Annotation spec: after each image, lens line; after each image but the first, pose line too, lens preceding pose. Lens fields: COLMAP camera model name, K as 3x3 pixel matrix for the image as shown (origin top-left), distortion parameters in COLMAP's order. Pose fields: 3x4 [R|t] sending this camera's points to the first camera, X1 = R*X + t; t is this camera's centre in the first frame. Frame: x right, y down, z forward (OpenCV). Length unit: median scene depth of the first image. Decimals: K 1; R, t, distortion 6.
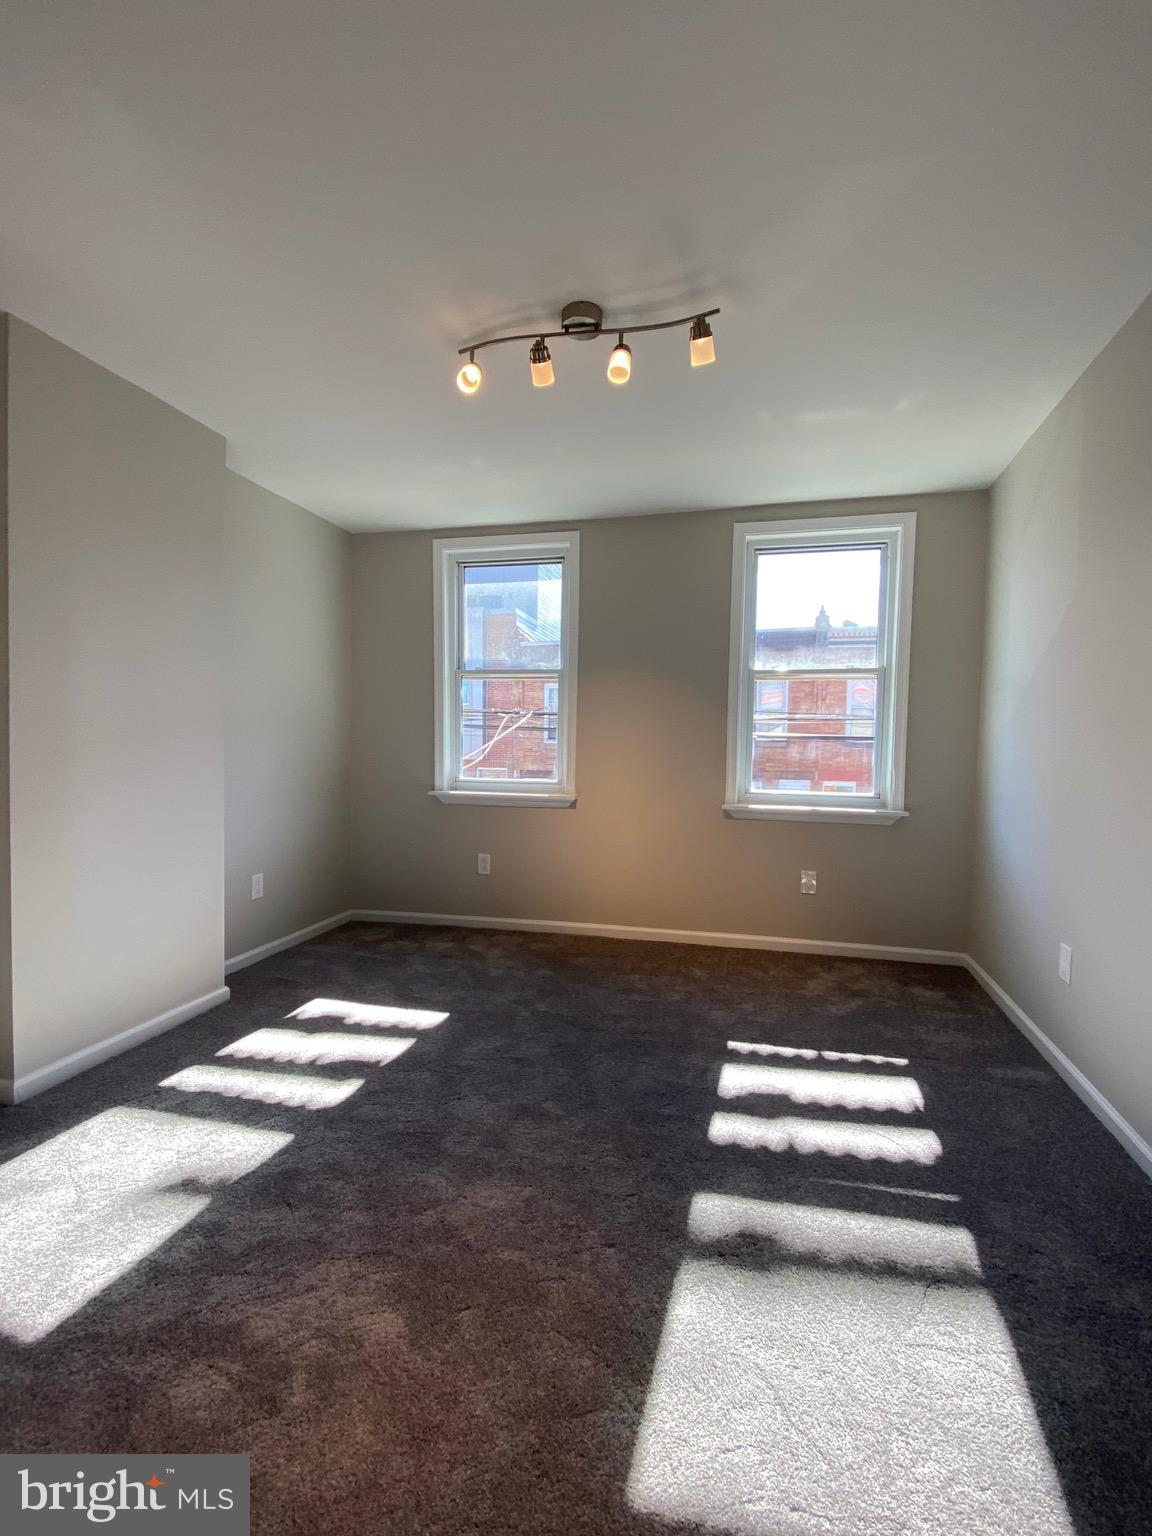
lens RADIAL K [[625.1, 0, 571.3], [0, 625.1, 767.6], [0, 0, 1]] dist [0.018383, -0.018108]
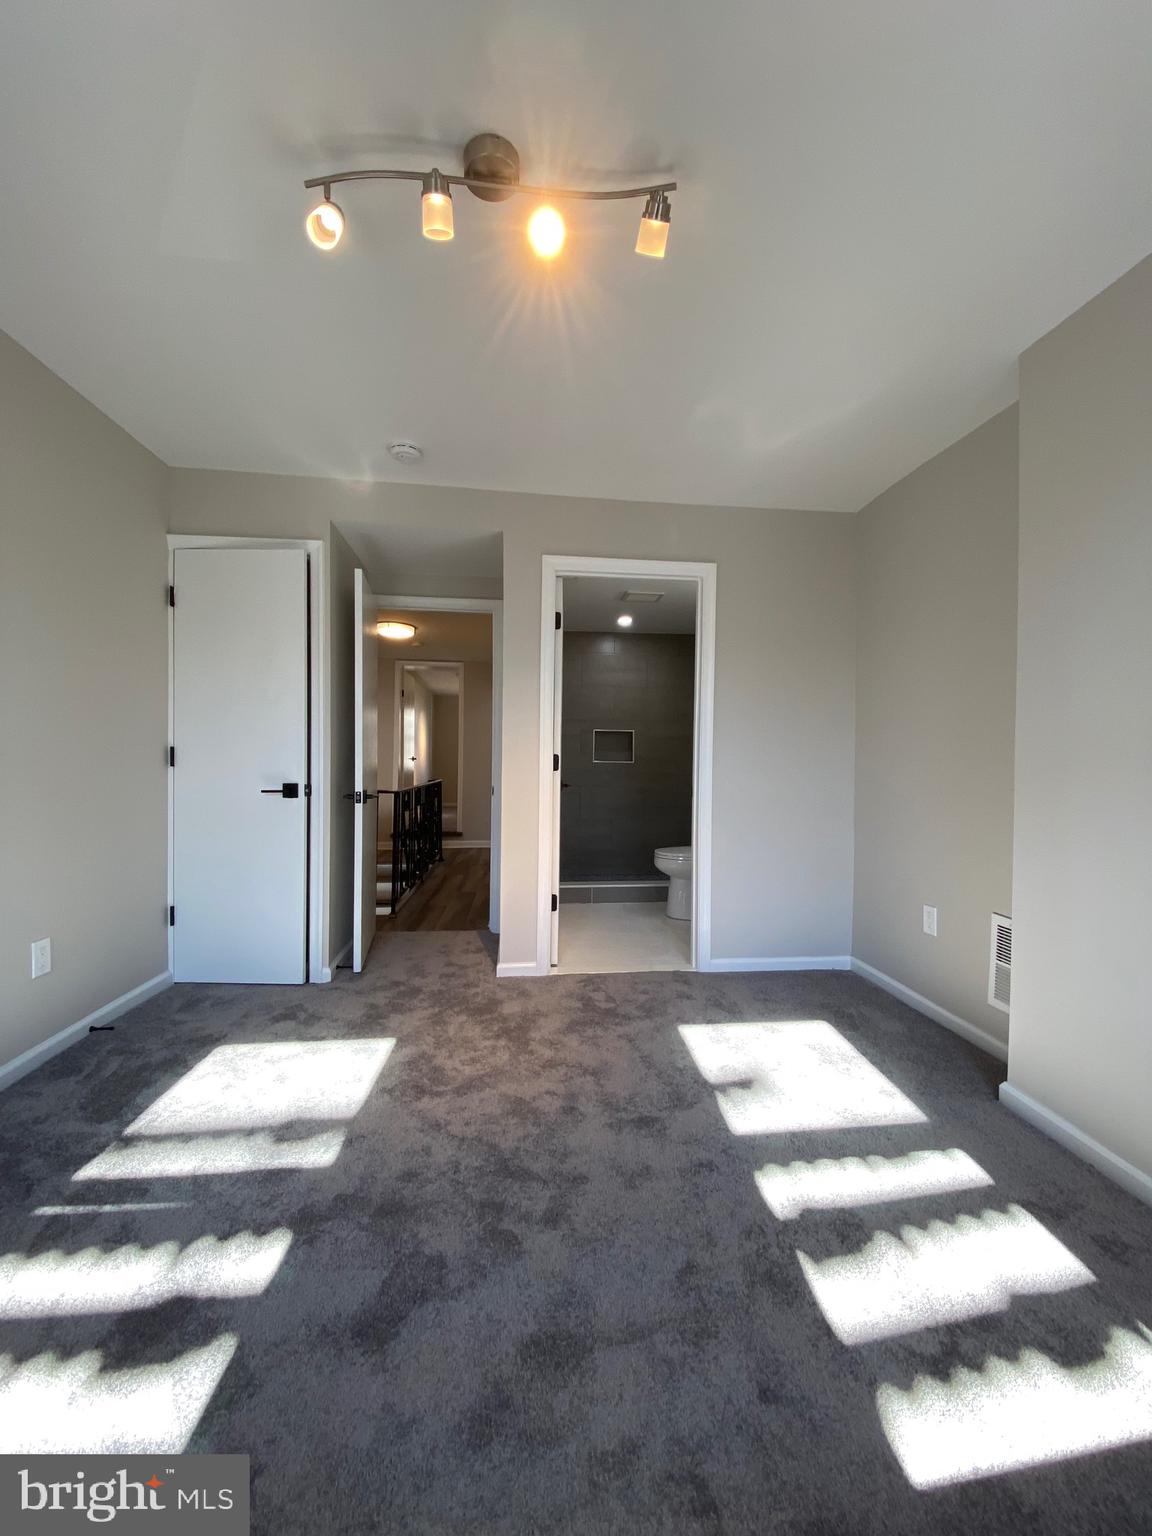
lens RADIAL K [[625.1, 0, 571.3], [0, 625.1, 767.6], [0, 0, 1]] dist [0.018383, -0.018108]
pose [[-0.931005, -0.014739, -0.364710, 0.172189], [-0.034677, 0.998237, 0.048178, -0.043988], [0.363357, 0.057501, -0.929874, 1.671124]]
